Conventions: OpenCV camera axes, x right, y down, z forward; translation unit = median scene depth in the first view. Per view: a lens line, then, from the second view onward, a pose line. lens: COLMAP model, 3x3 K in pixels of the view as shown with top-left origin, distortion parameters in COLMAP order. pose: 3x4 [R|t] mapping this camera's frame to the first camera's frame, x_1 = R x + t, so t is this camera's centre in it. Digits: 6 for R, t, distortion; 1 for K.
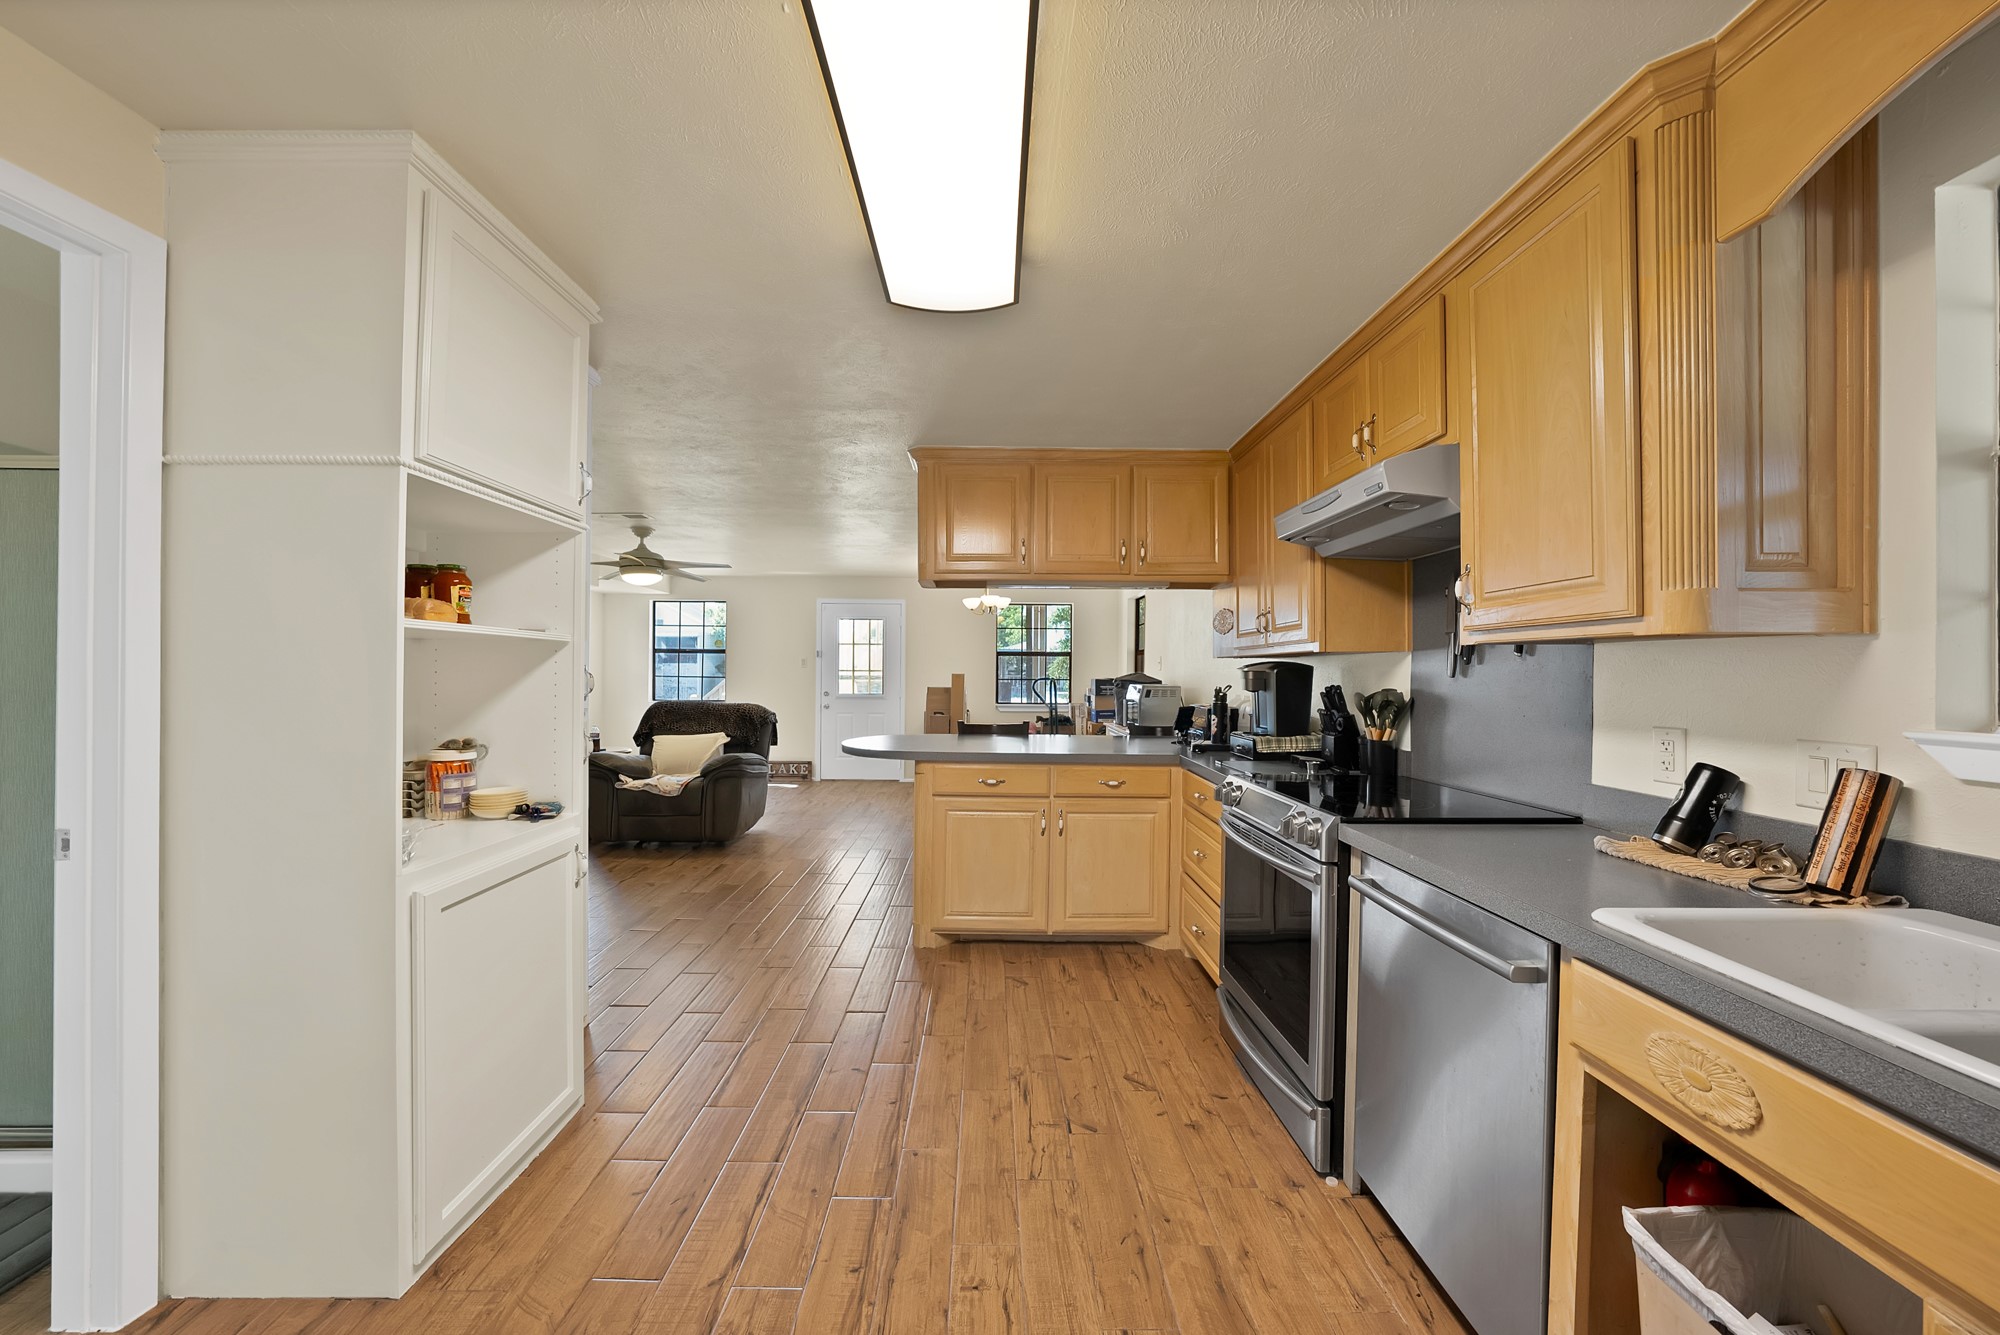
lens RADIAL K [[724.1, 0, 997.1], [0, 724.1, 647.1], [0, 0, 1]] dist [0.000193, 0.000011]
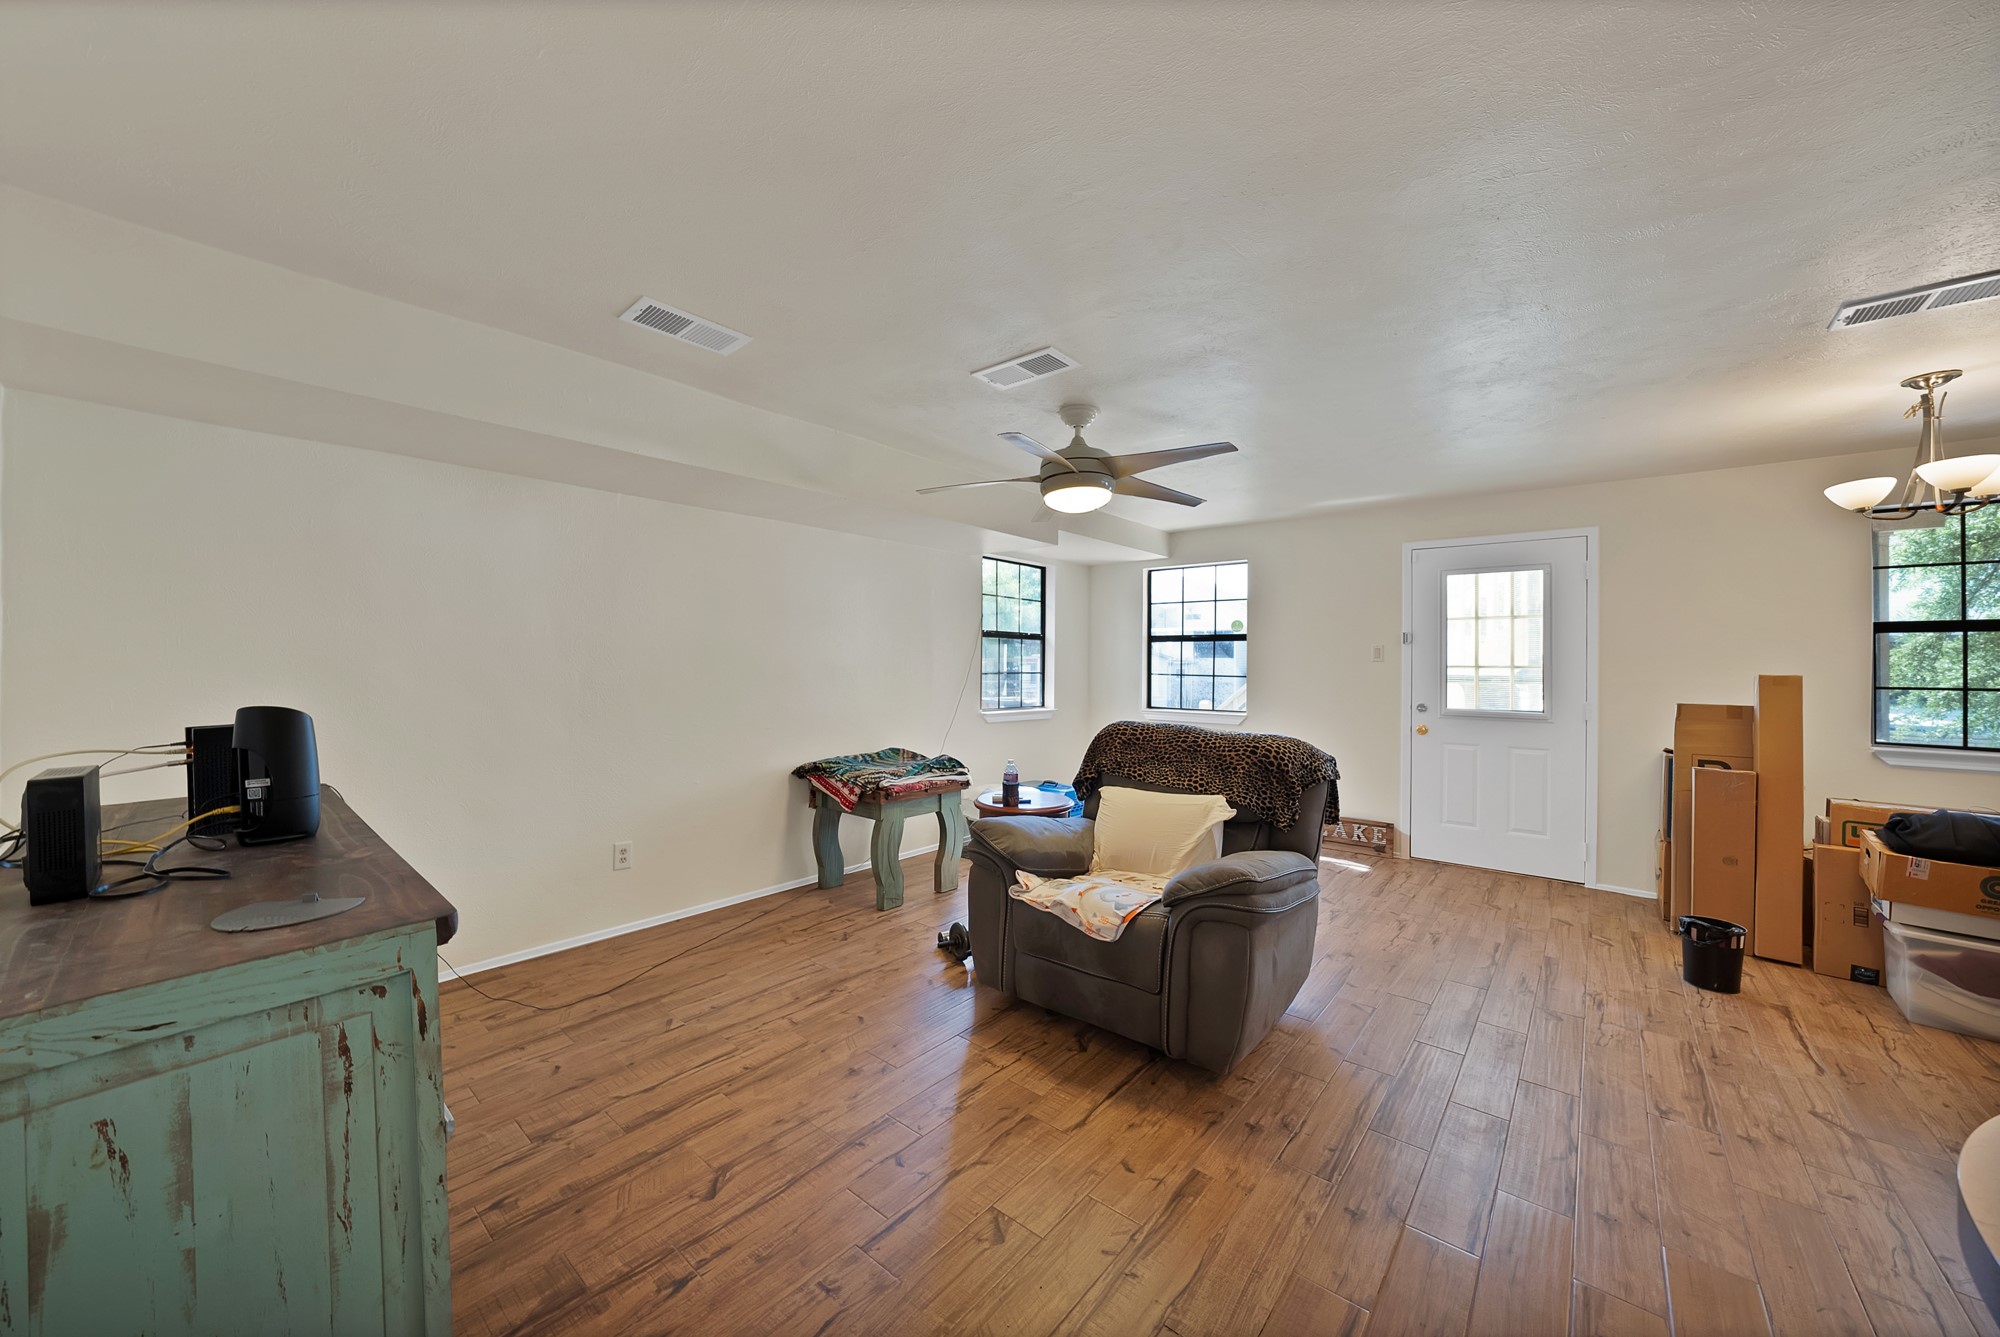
lens RADIAL K [[707.2, 0, 1000.0], [0, 707.2, 668.5], [0, 0, 1]] dist [-0.045608, -0.000039]
pose [[0.748294, 0.003242, -0.663359, -0.178543], [0.019854, 0.999431, 0.027281, 0.017927], [0.663070, -0.033584, 0.747803, 0.552041]]
